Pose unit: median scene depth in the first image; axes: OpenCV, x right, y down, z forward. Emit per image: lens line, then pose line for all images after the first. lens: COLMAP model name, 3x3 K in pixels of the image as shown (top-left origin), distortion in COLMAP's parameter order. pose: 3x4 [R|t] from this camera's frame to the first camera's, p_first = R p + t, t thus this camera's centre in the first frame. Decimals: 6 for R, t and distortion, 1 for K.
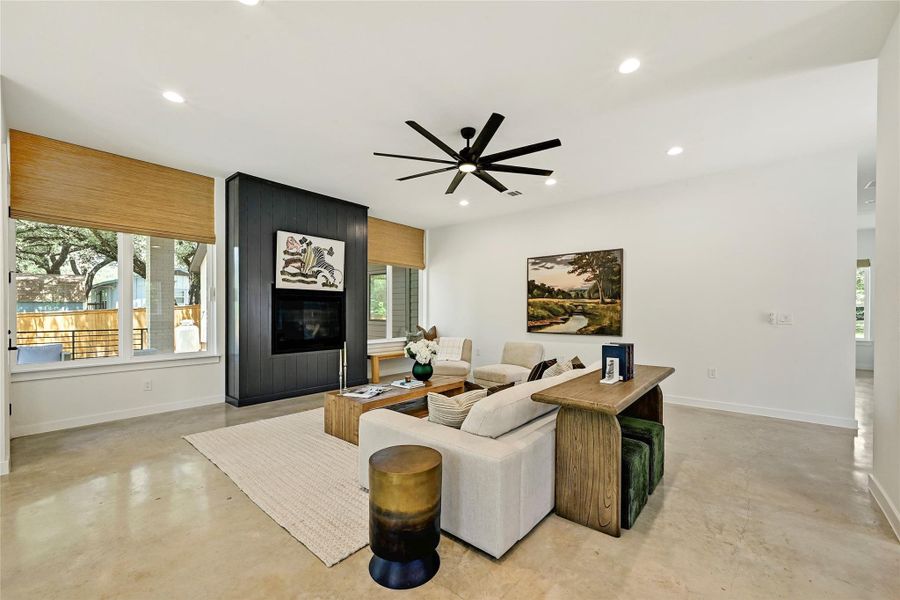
lens RADIAL K [[362.7, 0, 447.1], [0, 362.7, 312.5], [0, 0, 1]] dist [-0.002037, -0.000467]
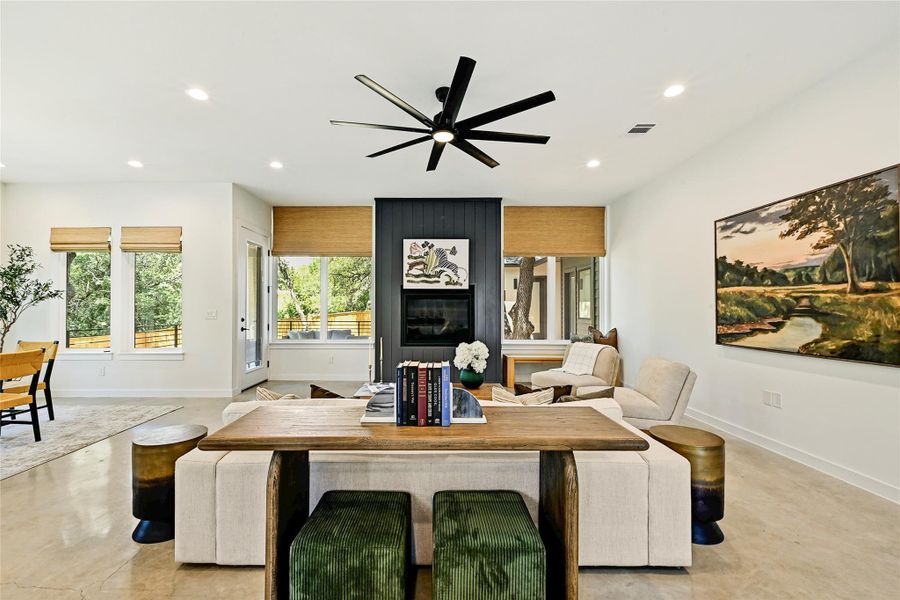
lens RADIAL K [[362.7, 0, 419.4], [0, 362.7, 306.2], [0, 0, 1]] dist [-0.002037, -0.000467]
pose [[0.645278, -0.005147, -0.763931, 0.399387], [-0.003557, 0.999946, -0.009742, -0.000538], [0.763940, 0.009004, 0.645225, 0.262196]]
